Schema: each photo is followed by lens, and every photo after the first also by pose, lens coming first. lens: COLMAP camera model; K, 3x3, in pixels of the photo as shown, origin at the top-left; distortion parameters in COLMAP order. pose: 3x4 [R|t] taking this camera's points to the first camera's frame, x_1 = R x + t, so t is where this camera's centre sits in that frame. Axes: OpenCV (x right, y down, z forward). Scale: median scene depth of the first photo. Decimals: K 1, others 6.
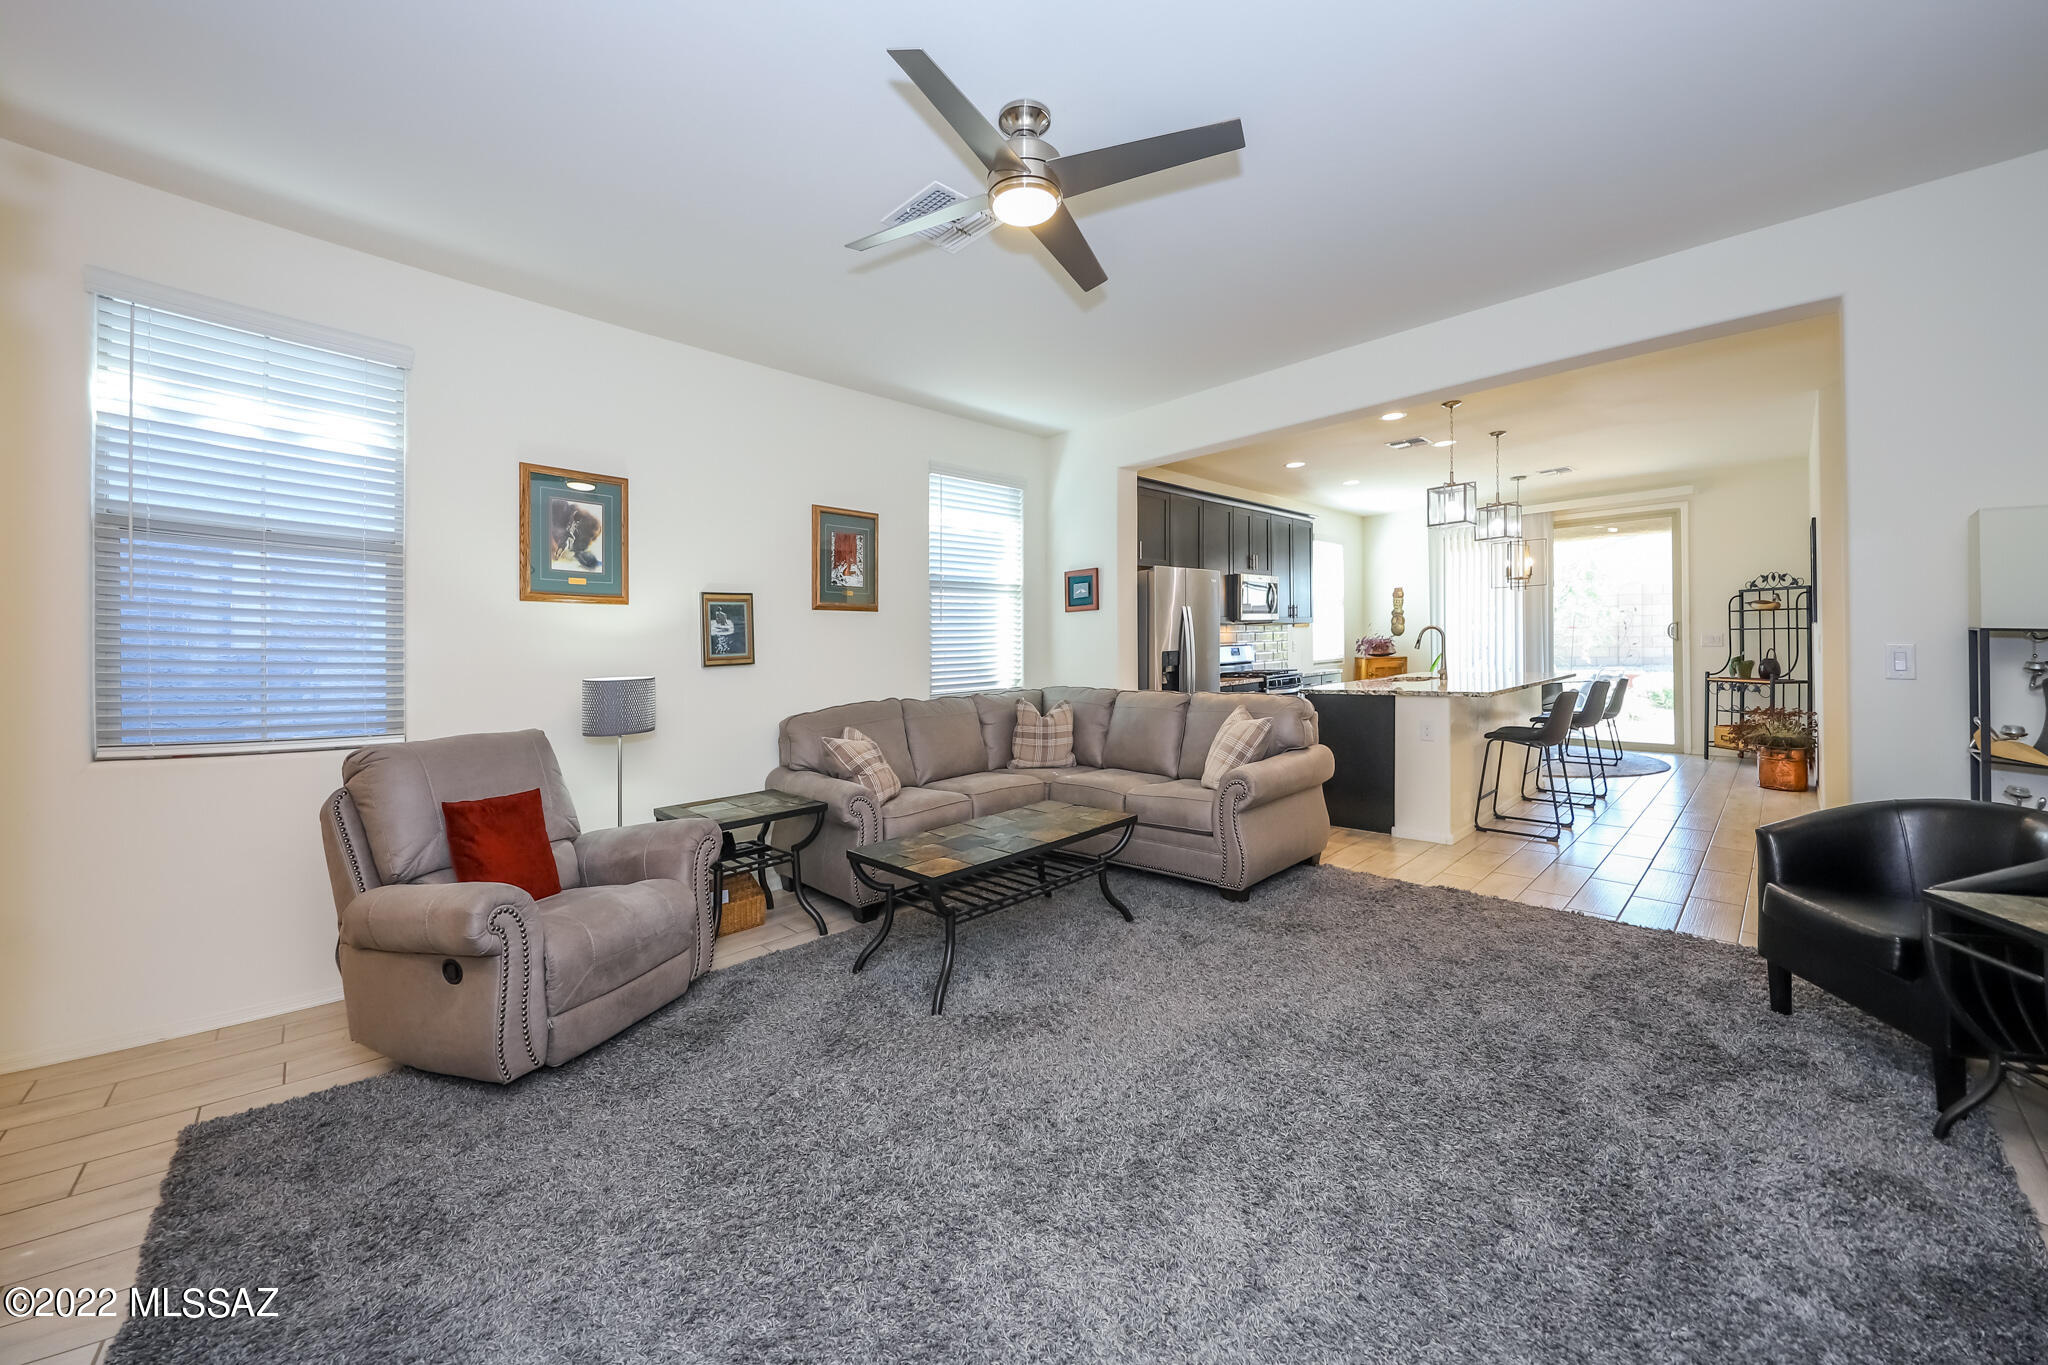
lens RADIAL K [[752.4, 0, 1035.3], [0, 752.4, 643.4], [0, 0, 1]] dist [-0.000286, 0.000021]
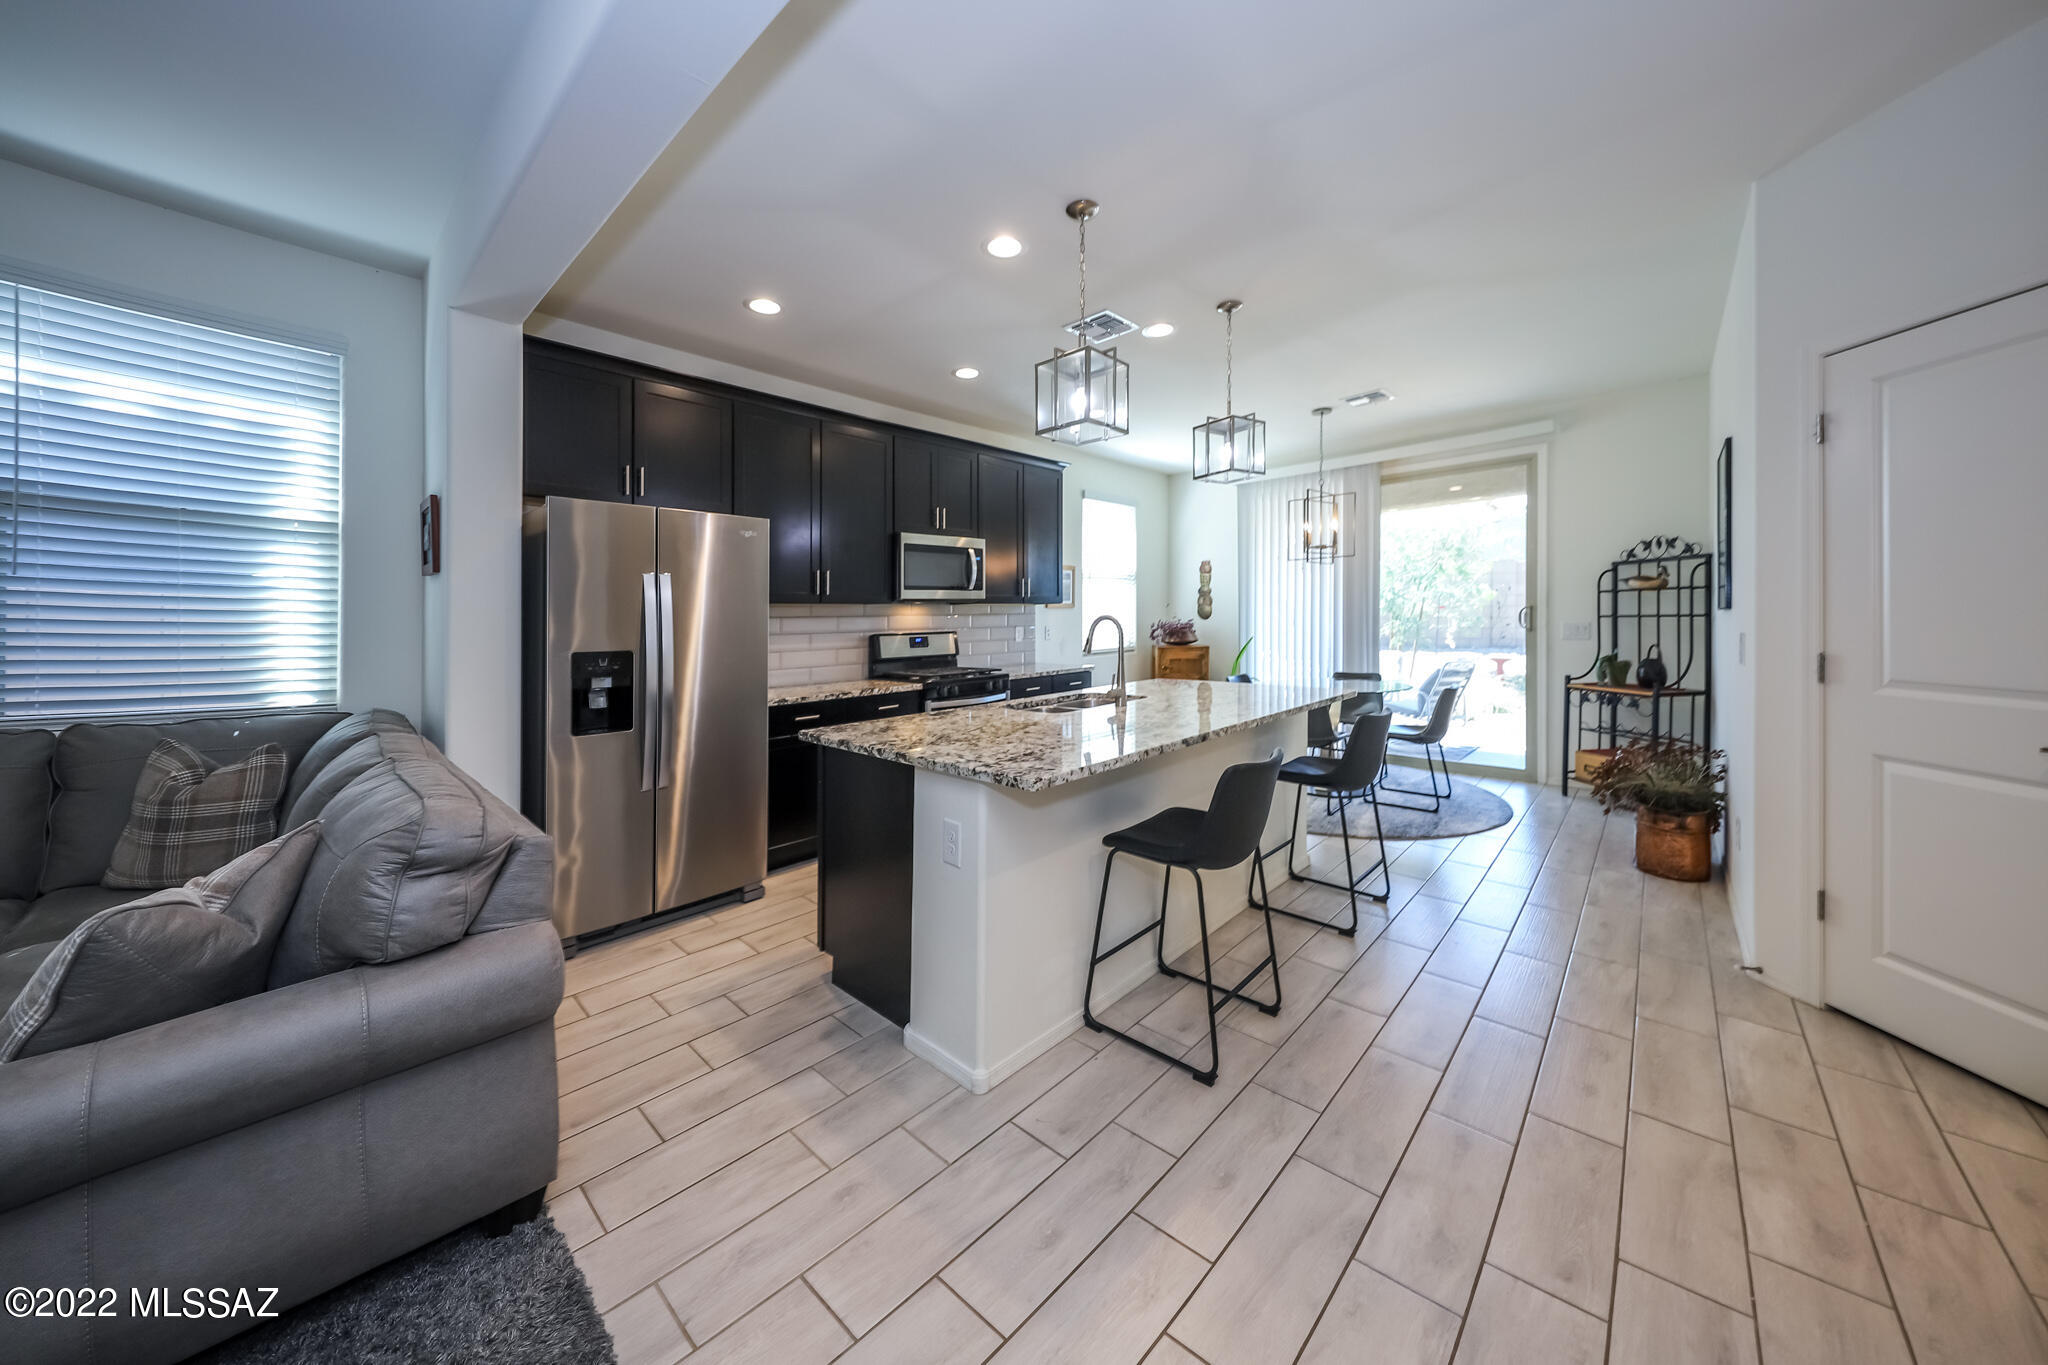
lens RADIAL K [[691.5, 0, 1019.2], [0, 691.5, 626.8], [0, 0, 1]] dist [-0.000975, -0.000069]
pose [[0.999238, 0.005044, 0.038709, 0.362776], [-0.005456, 0.999929, 0.010555, -0.013266], [-0.038653, -0.010759, 0.999195, 0.380918]]
